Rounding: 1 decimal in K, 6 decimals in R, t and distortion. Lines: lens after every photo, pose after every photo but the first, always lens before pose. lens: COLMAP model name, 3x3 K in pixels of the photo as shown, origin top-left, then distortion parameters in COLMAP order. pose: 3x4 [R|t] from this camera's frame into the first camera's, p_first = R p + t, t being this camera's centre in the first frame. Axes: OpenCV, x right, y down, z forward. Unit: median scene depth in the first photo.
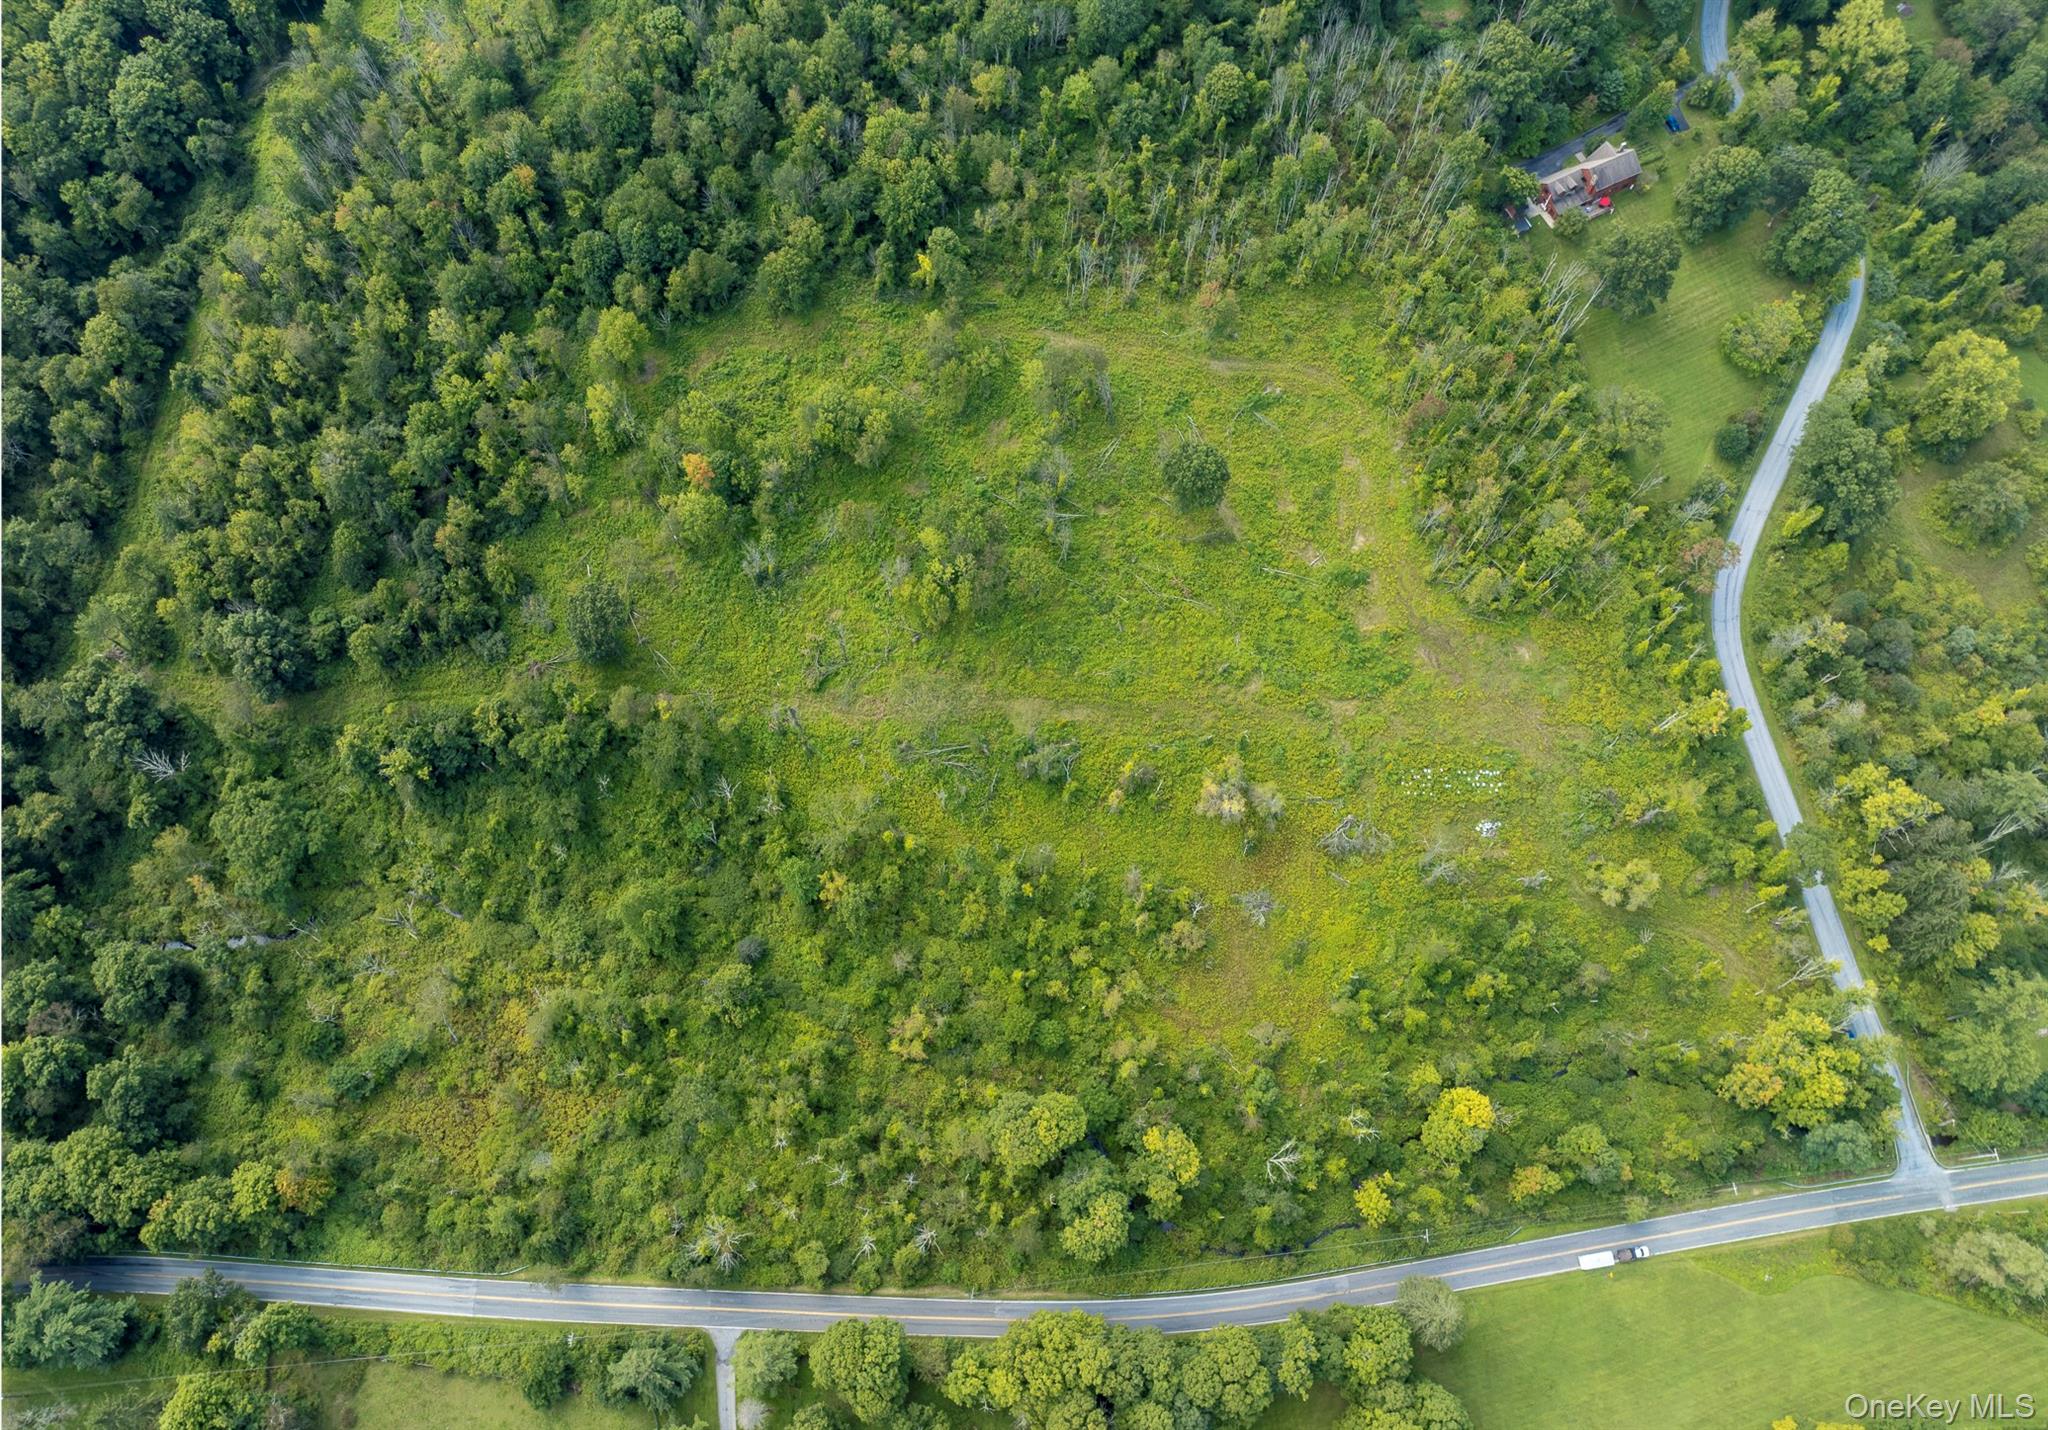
lens RADIAL K [[1453.6, 0, 1020.1], [0, 1453.6, 716.3], [0, 0, 1]] dist [-0.058725, 0.034883]
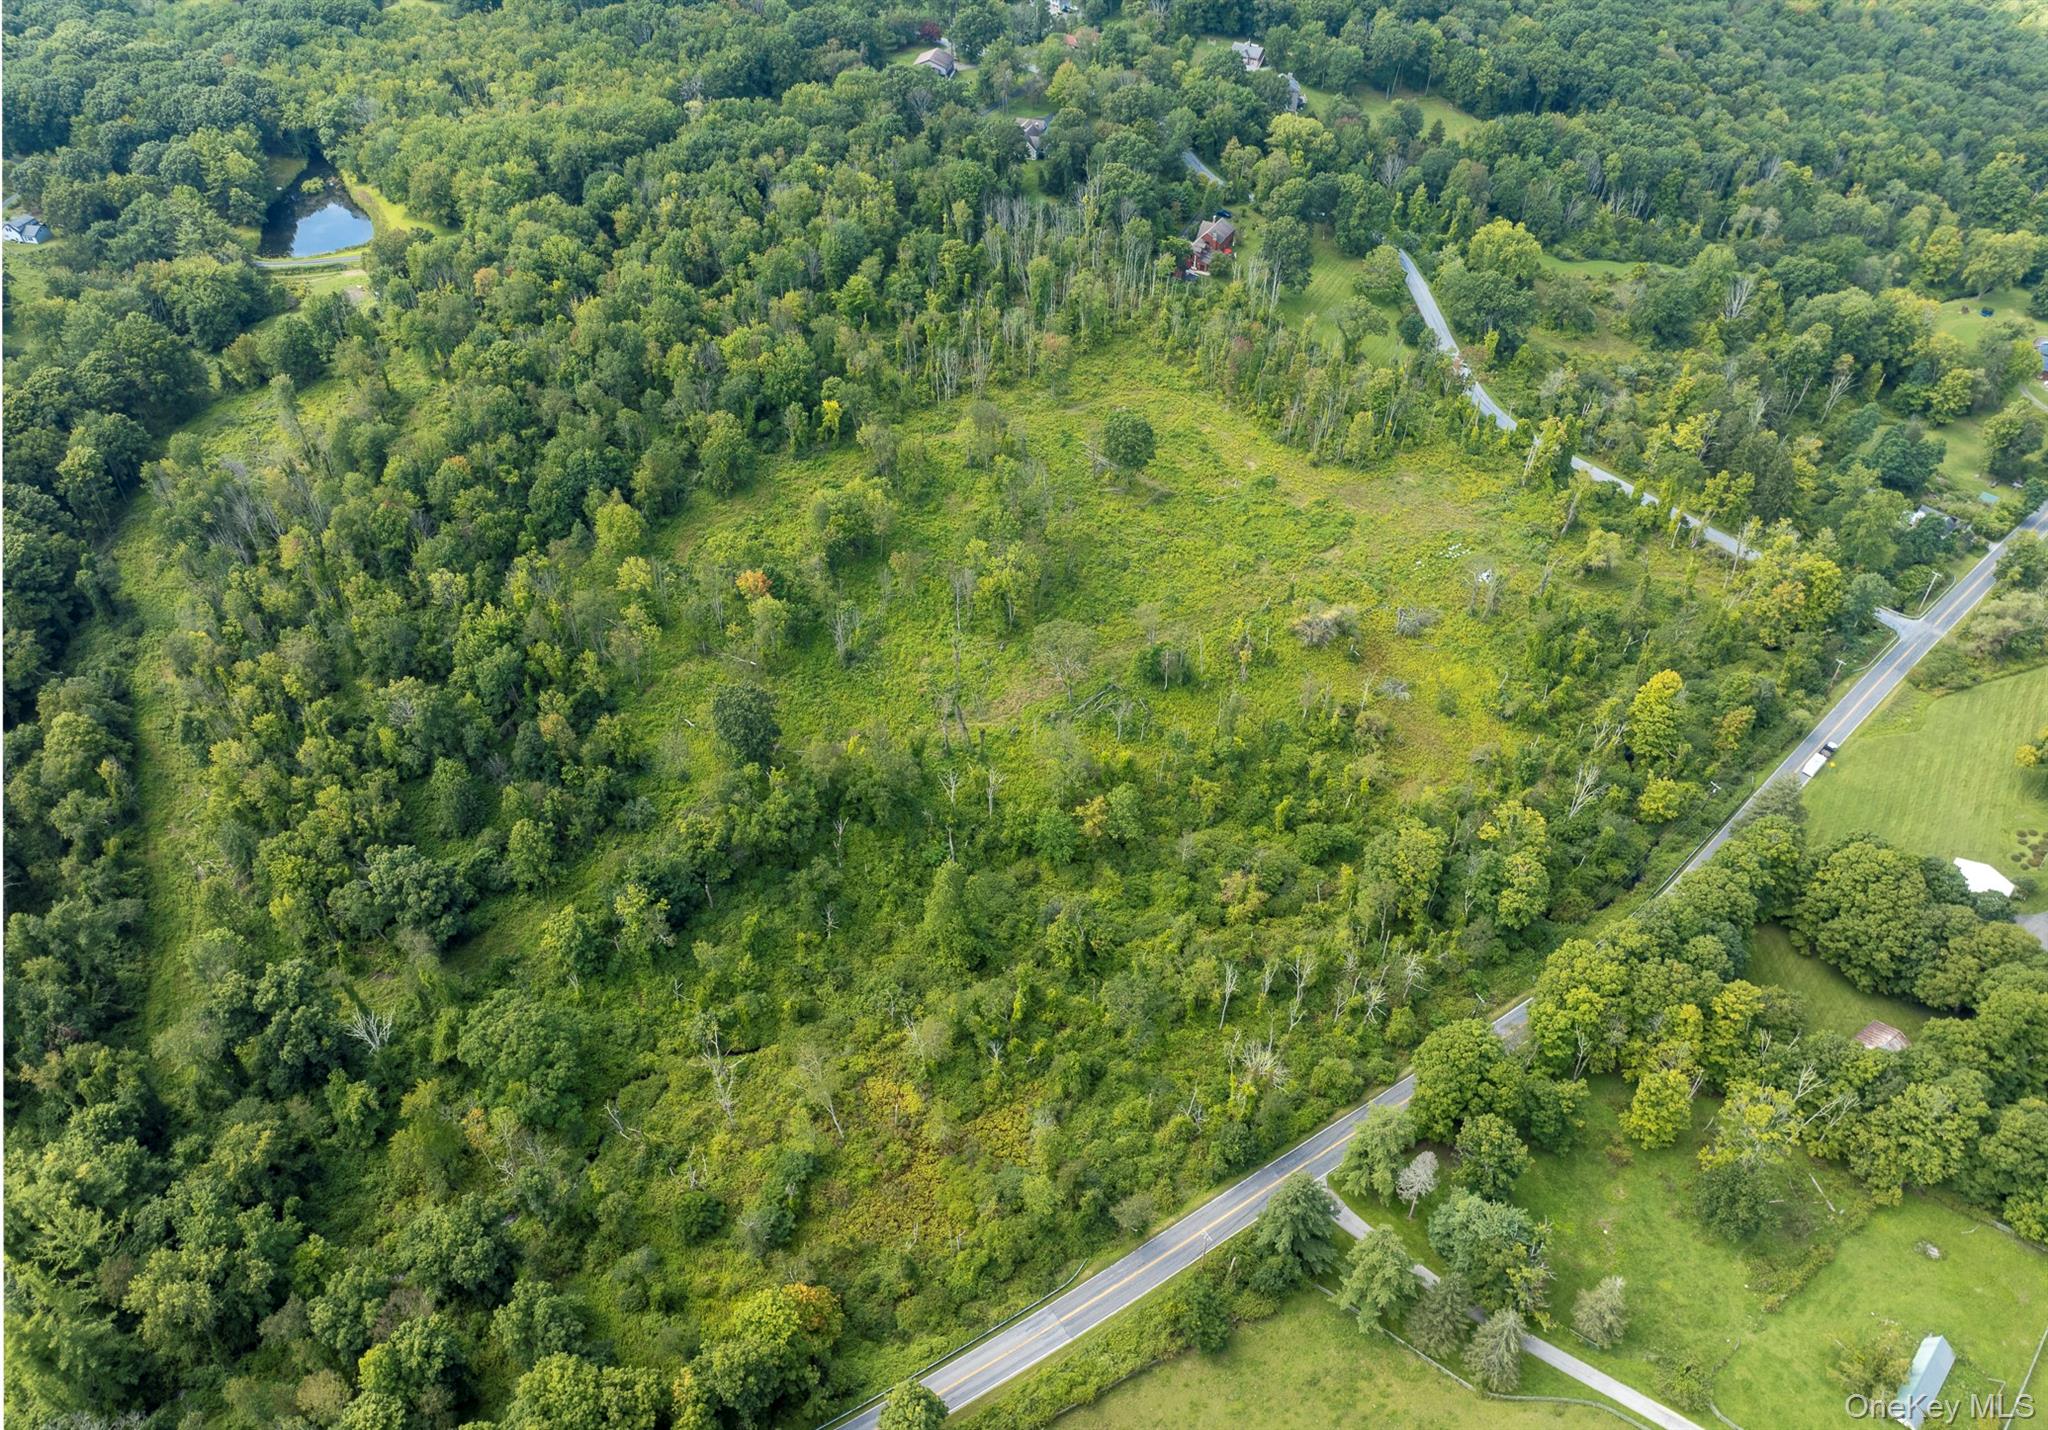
lens RADIAL K [[1446.2, 0, 1018.5], [0, 1446.2, 719.5], [0, 0, 1]] dist [-0.031033, -0.002705]
pose [[0.816642, -0.391283, 0.424256, -0.550950], [0.543560, 0.768538, -0.337480, 0.364931], [-0.194006, 0.506208, 0.840306, 0.129968]]
